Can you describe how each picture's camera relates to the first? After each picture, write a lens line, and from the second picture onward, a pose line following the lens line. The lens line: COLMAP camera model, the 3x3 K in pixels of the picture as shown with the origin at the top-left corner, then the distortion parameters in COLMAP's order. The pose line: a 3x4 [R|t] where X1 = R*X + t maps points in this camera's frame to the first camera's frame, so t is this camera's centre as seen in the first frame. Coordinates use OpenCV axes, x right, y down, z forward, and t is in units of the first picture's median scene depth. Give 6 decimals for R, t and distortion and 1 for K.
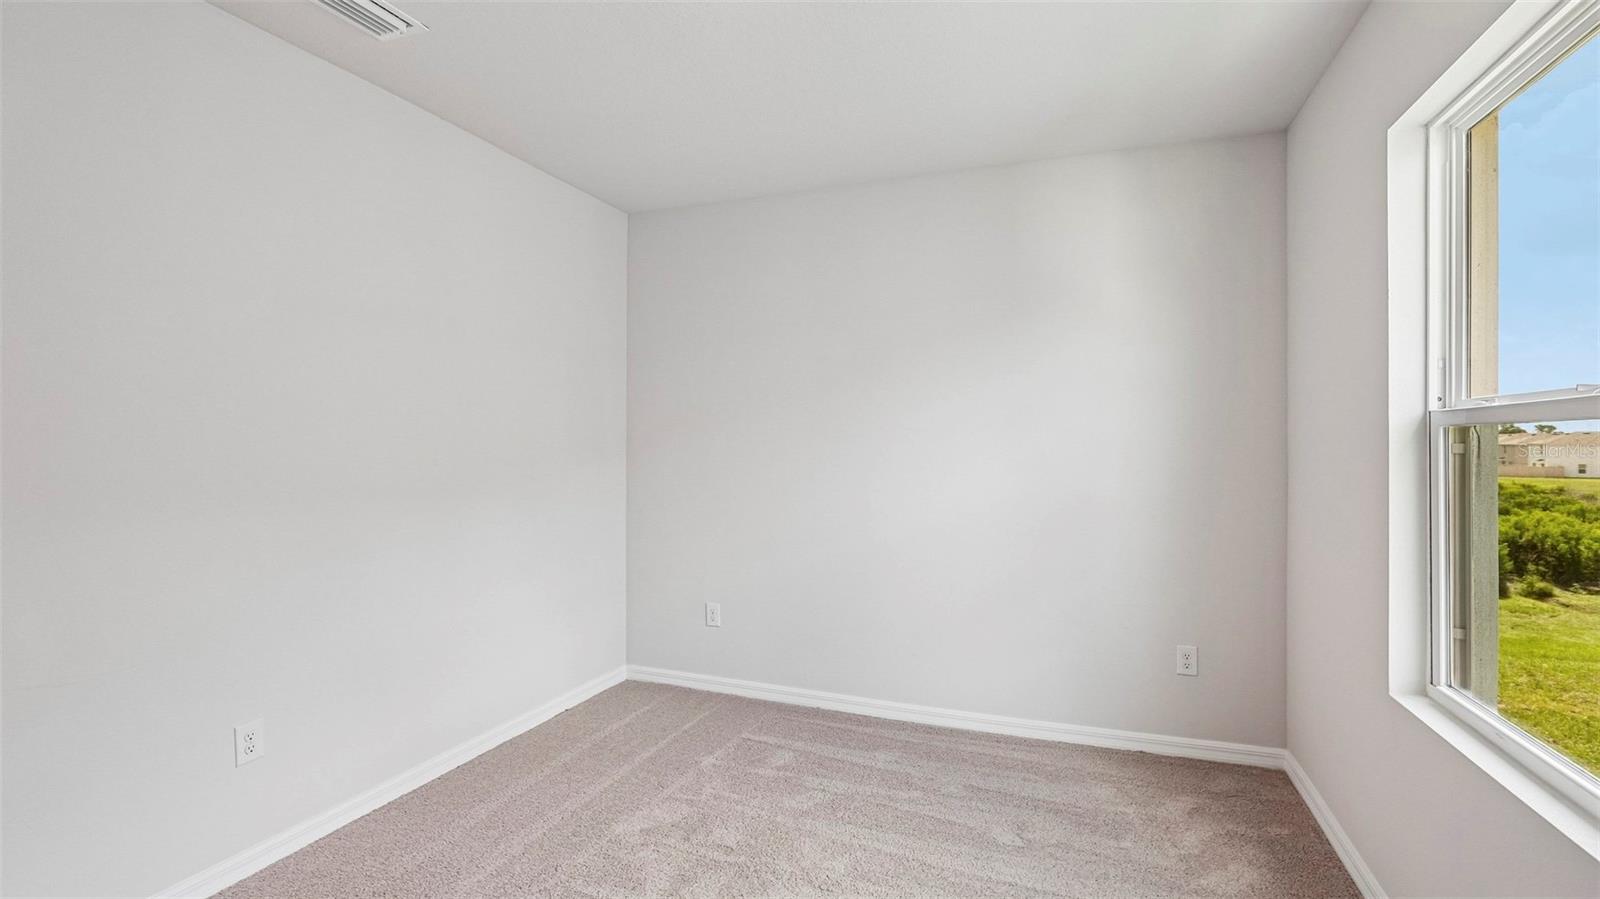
lens RADIAL K [[735.1, 0, 800.0], [0, 735.1, 449.5], [0, 0, 1]] dist [-0.000389, 0.000252]
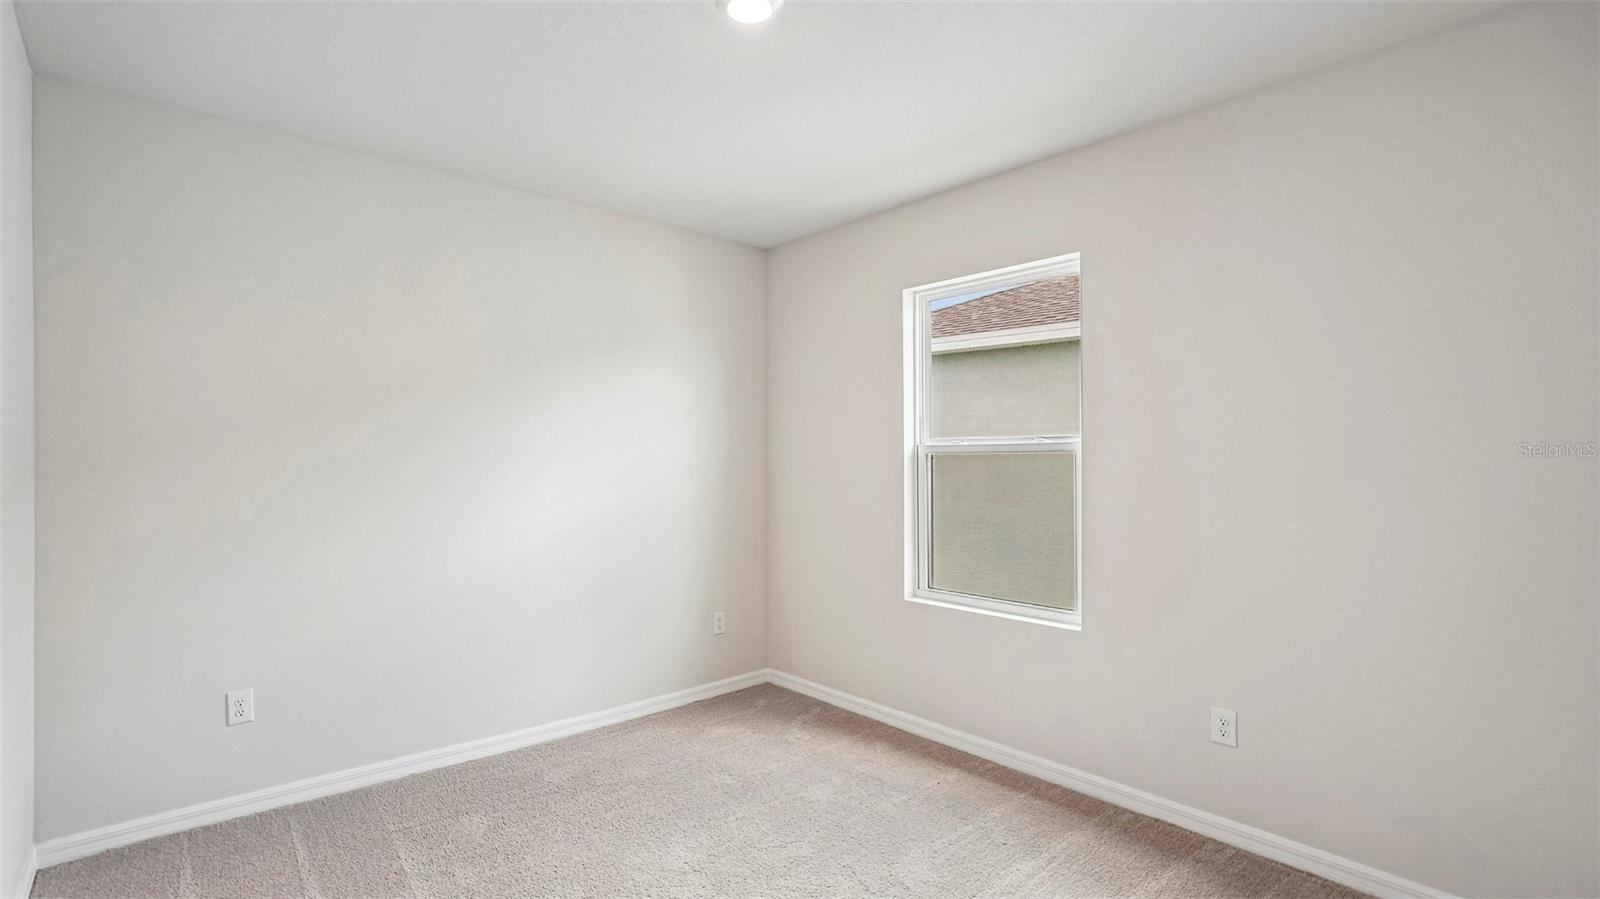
lens RADIAL K [[735.1, 0, 800.0], [0, 735.1, 449.5], [0, 0, 1]] dist [-0.000389, 0.000252]
pose [[0.454335, 0.015583, 0.890695, -0.620145], [0.003604, 0.999807, -0.019331, -0.006318], [-0.890824, 0.011993, 0.454191, 0.248367]]
